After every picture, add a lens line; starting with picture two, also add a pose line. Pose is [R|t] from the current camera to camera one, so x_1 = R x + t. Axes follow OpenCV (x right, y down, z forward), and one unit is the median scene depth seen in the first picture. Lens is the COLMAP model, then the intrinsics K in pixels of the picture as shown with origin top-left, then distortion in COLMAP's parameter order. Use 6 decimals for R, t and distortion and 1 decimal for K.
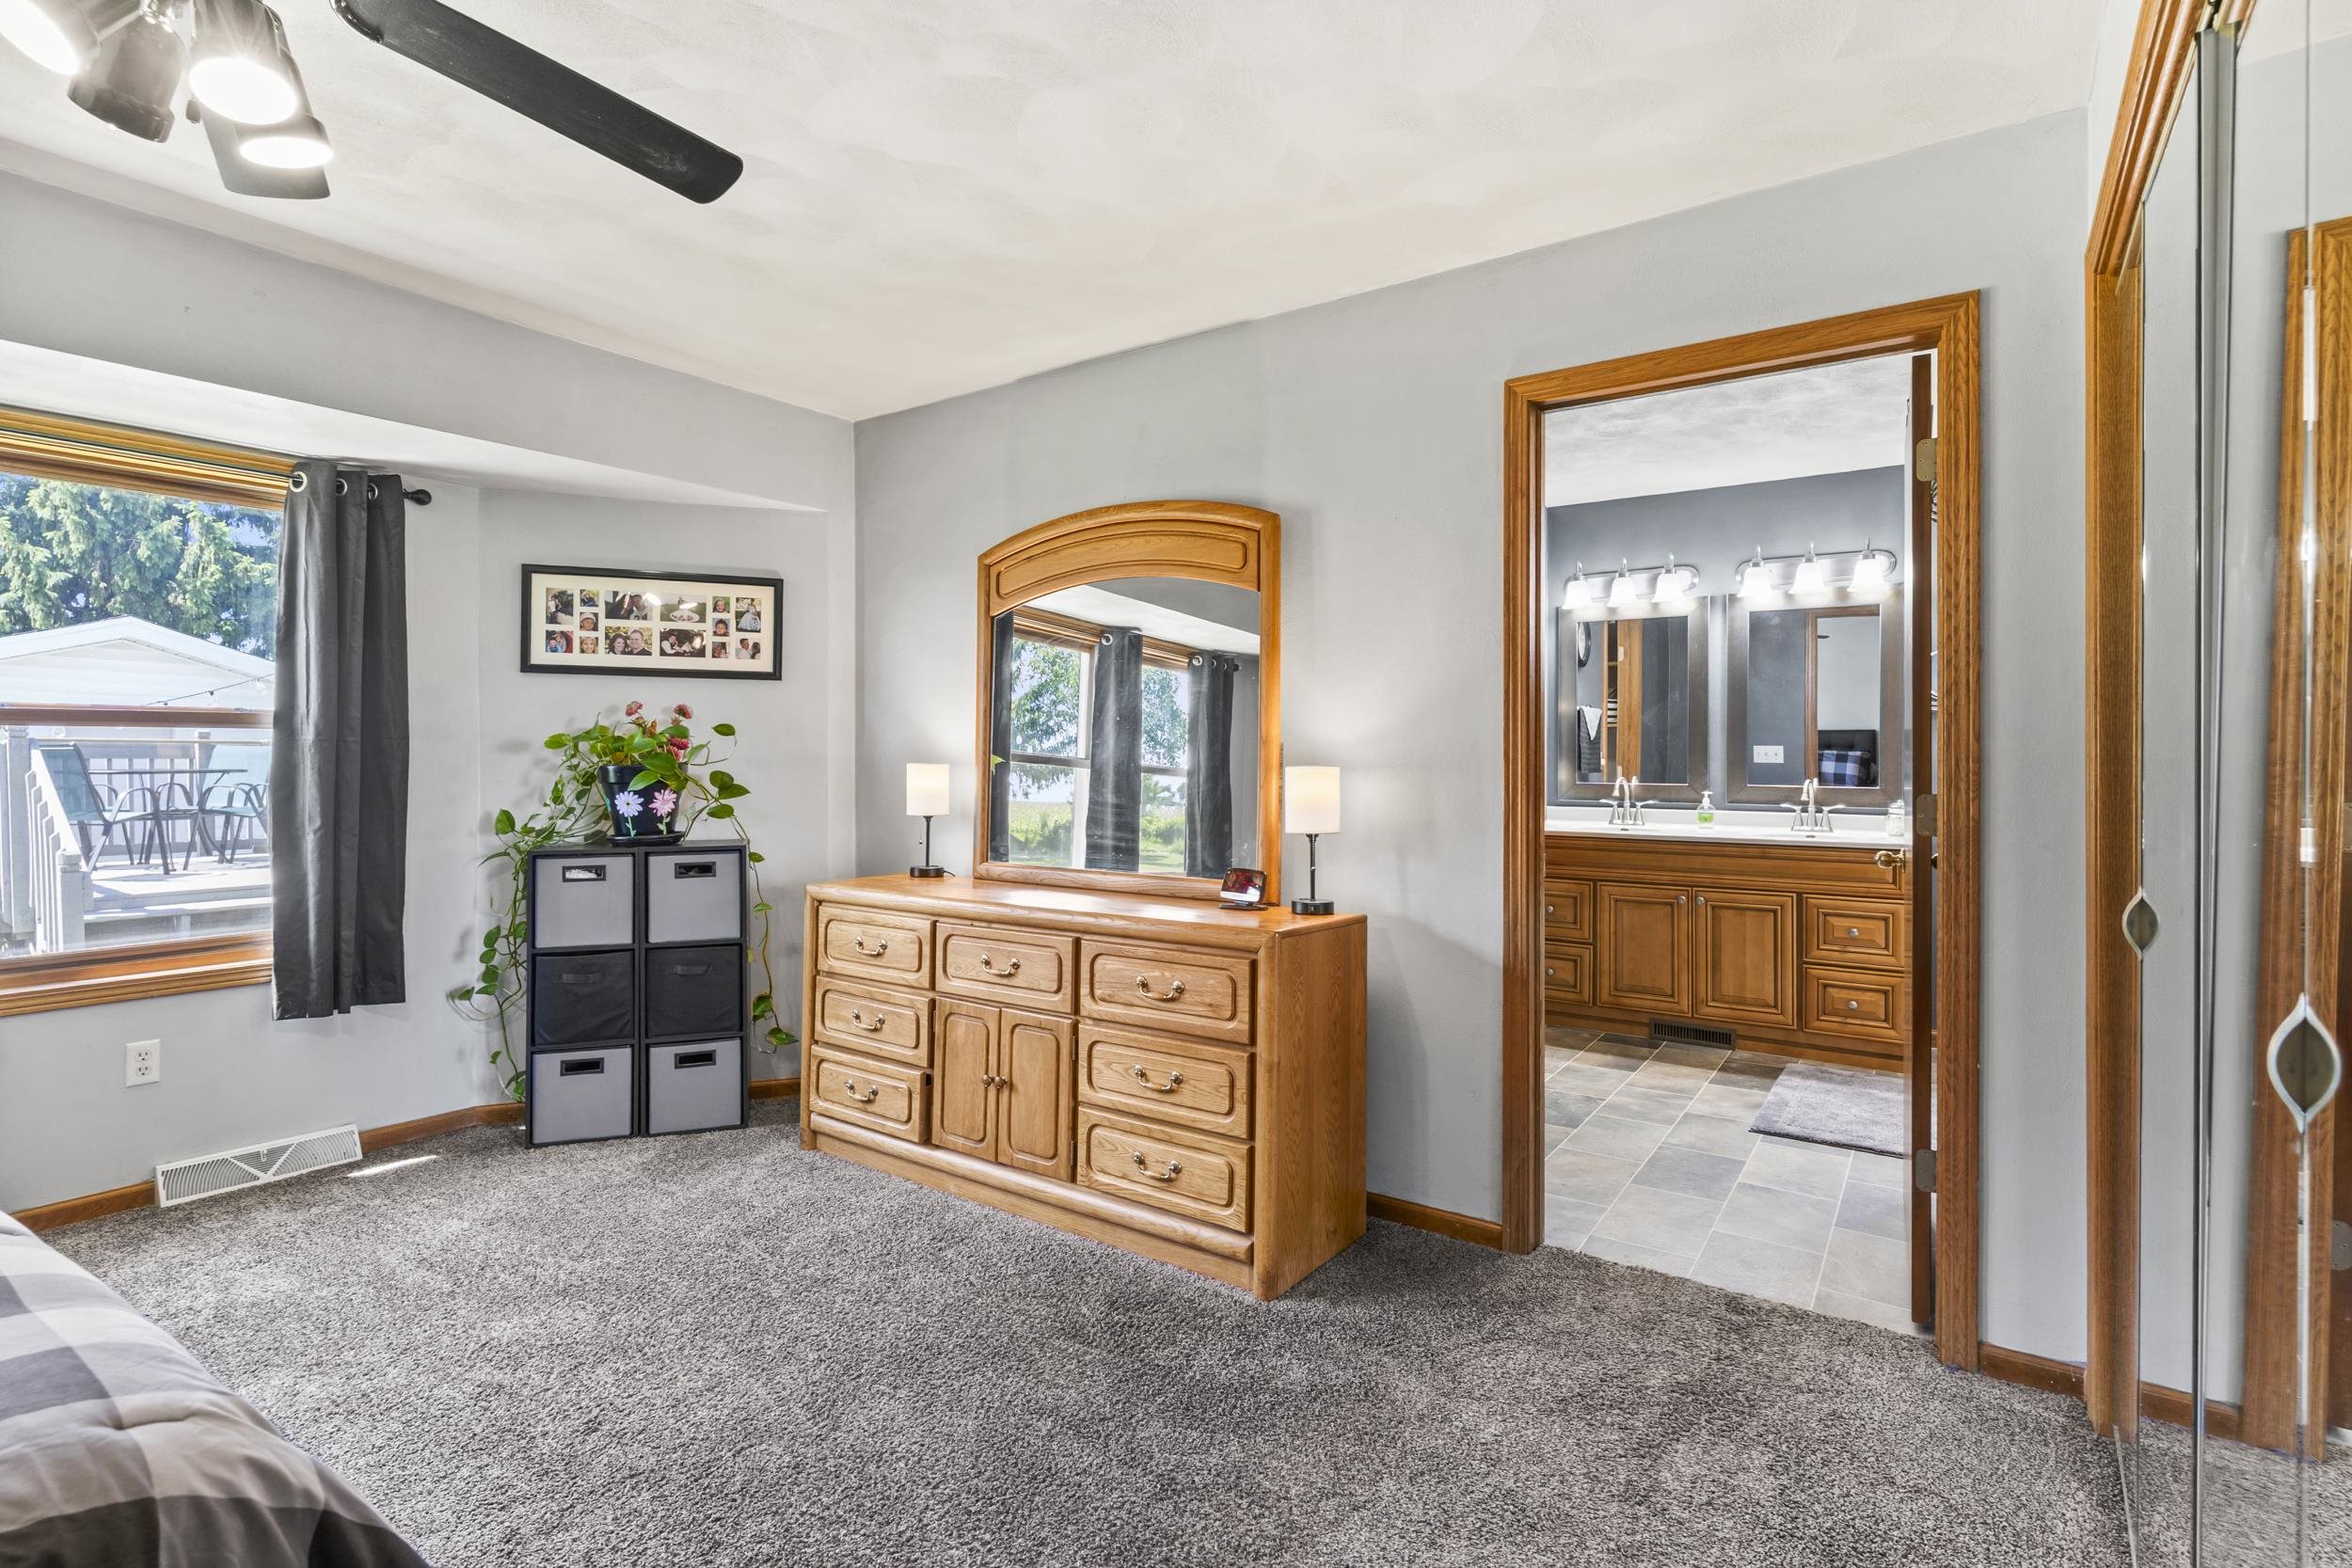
lens RADIAL K [[1154.4, 0, 1169.6], [0, 1154.4, 755.4], [0, 0, 1]] dist [0.002142, 0.000827]
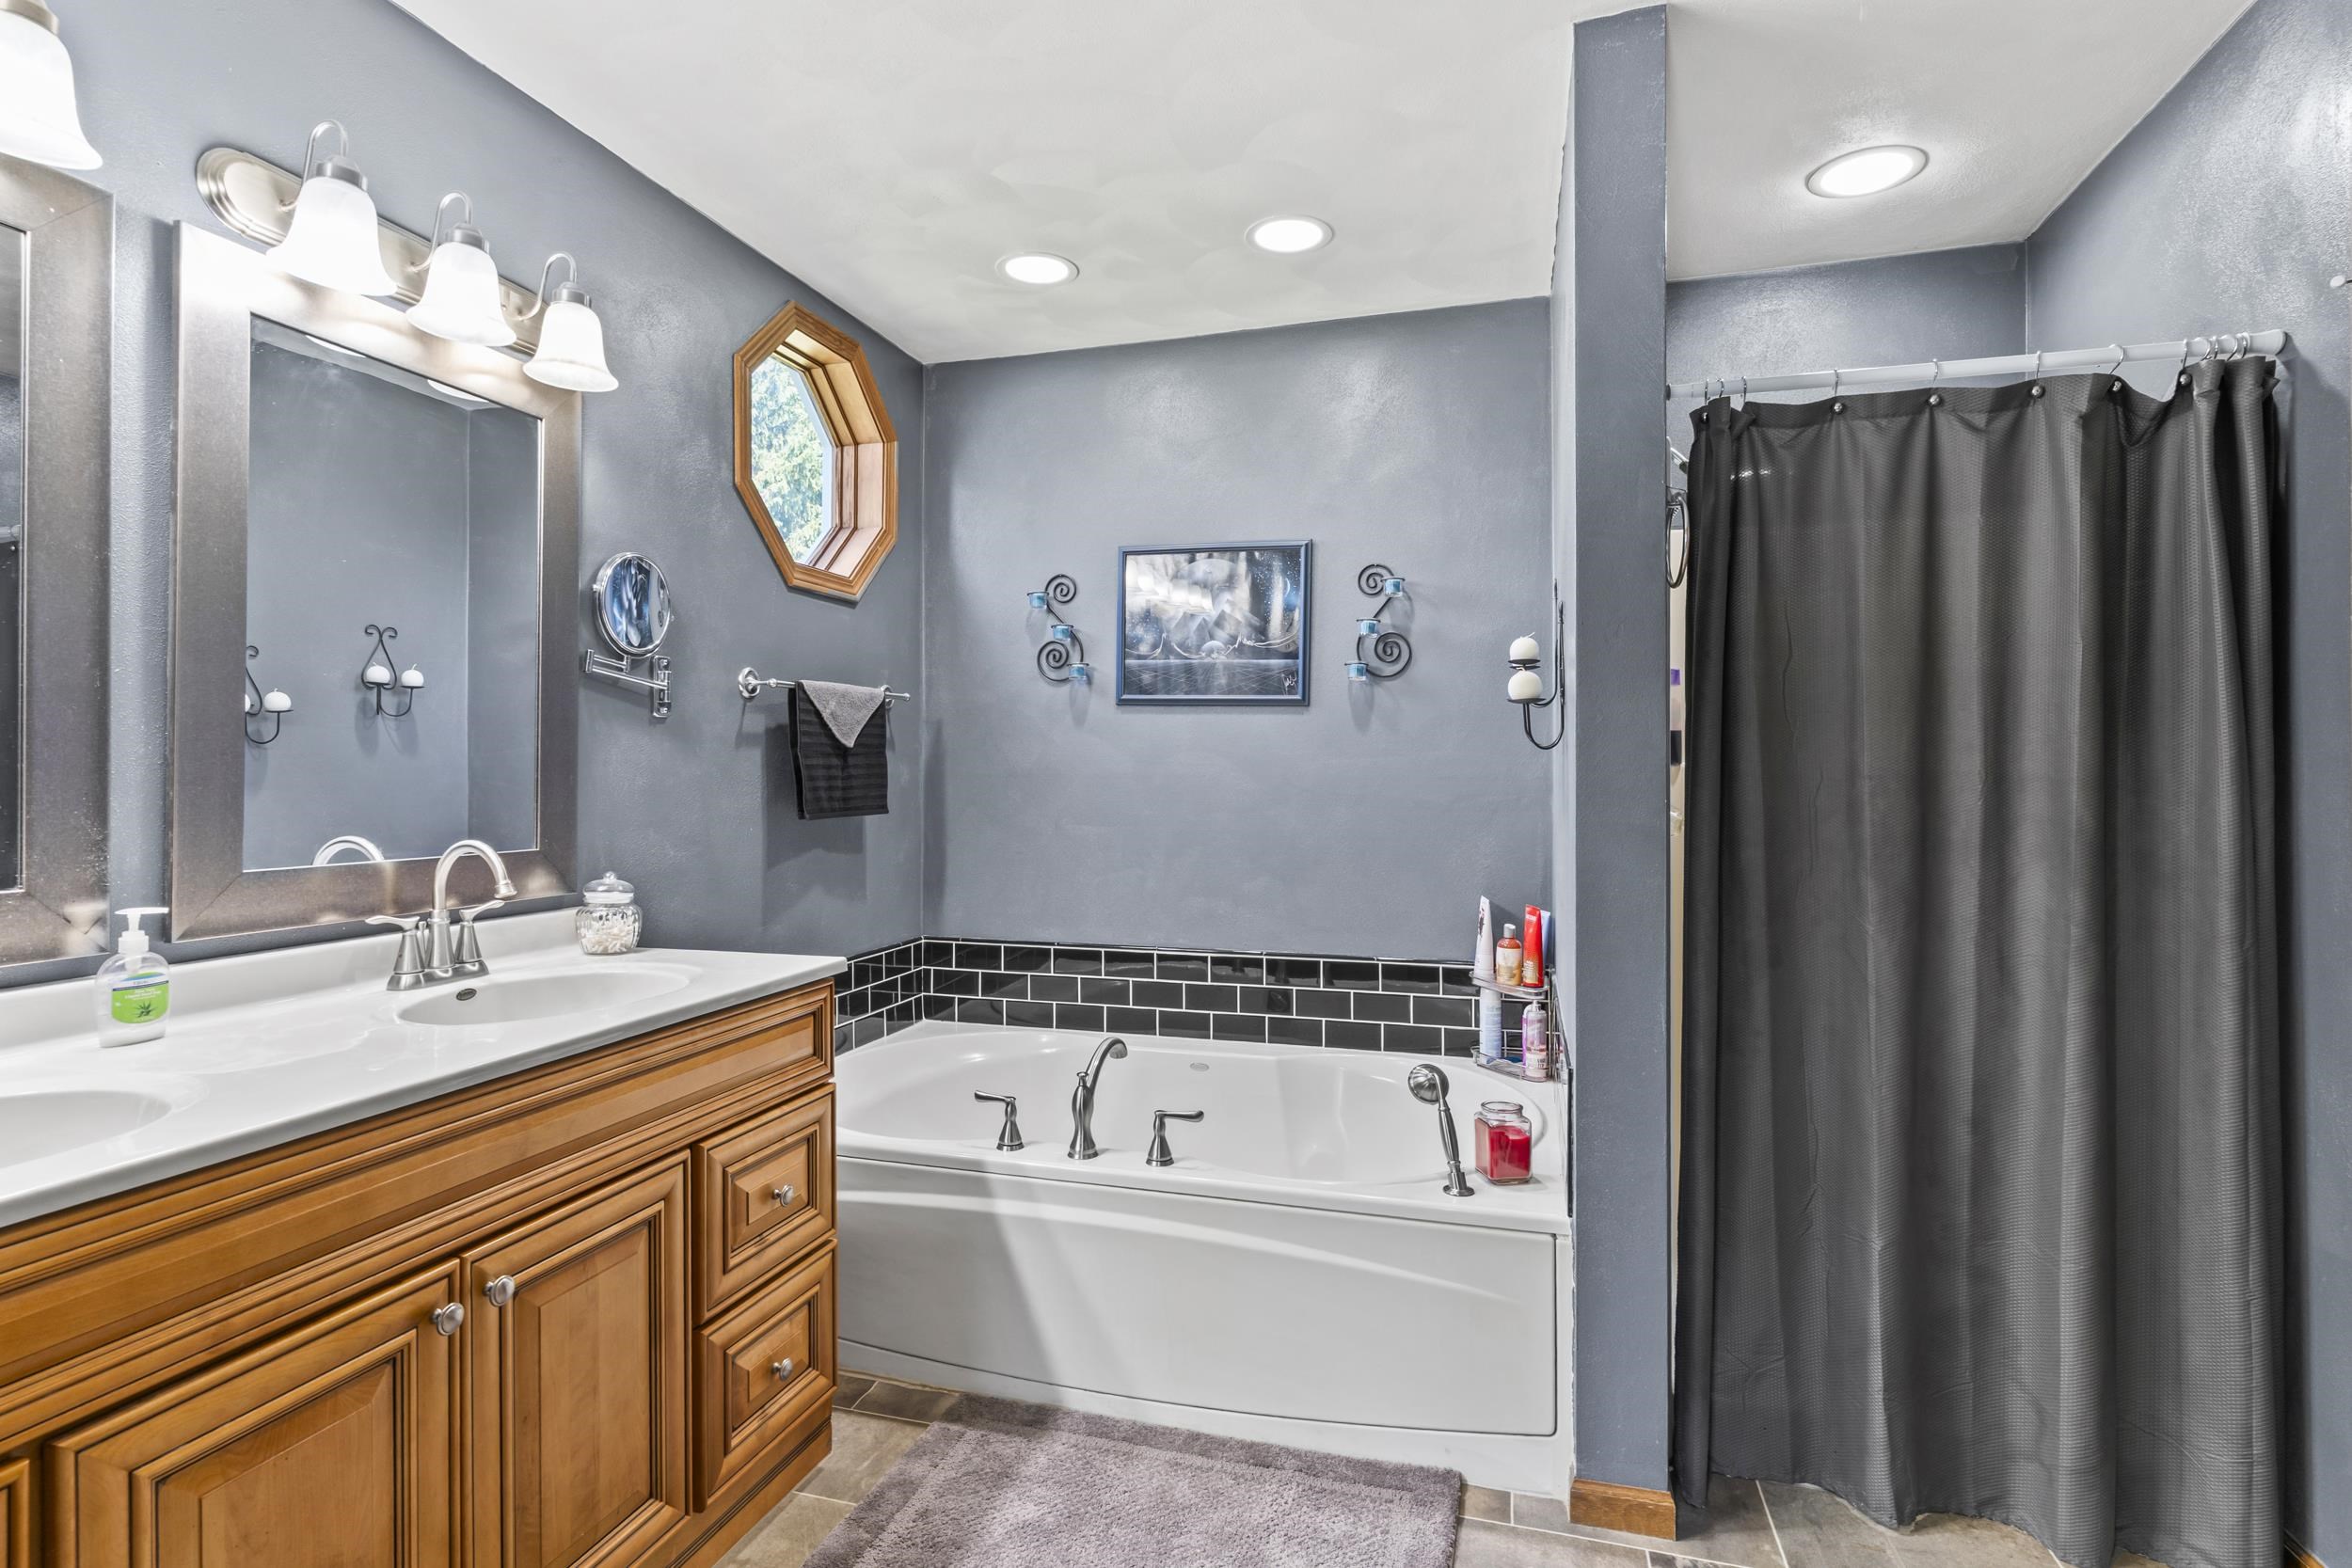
lens RADIAL K [[1154.4, 0, 1183.6], [0, 1154.4, 764.2], [0, 0, 1]] dist [0.002142, 0.000827]
pose [[-0.311745, 0.002344, 0.950163, 0.140160], [0.001477, 0.999997, -0.001982, -0.001838], [-0.950165, 0.000785, -0.311747, 0.945730]]
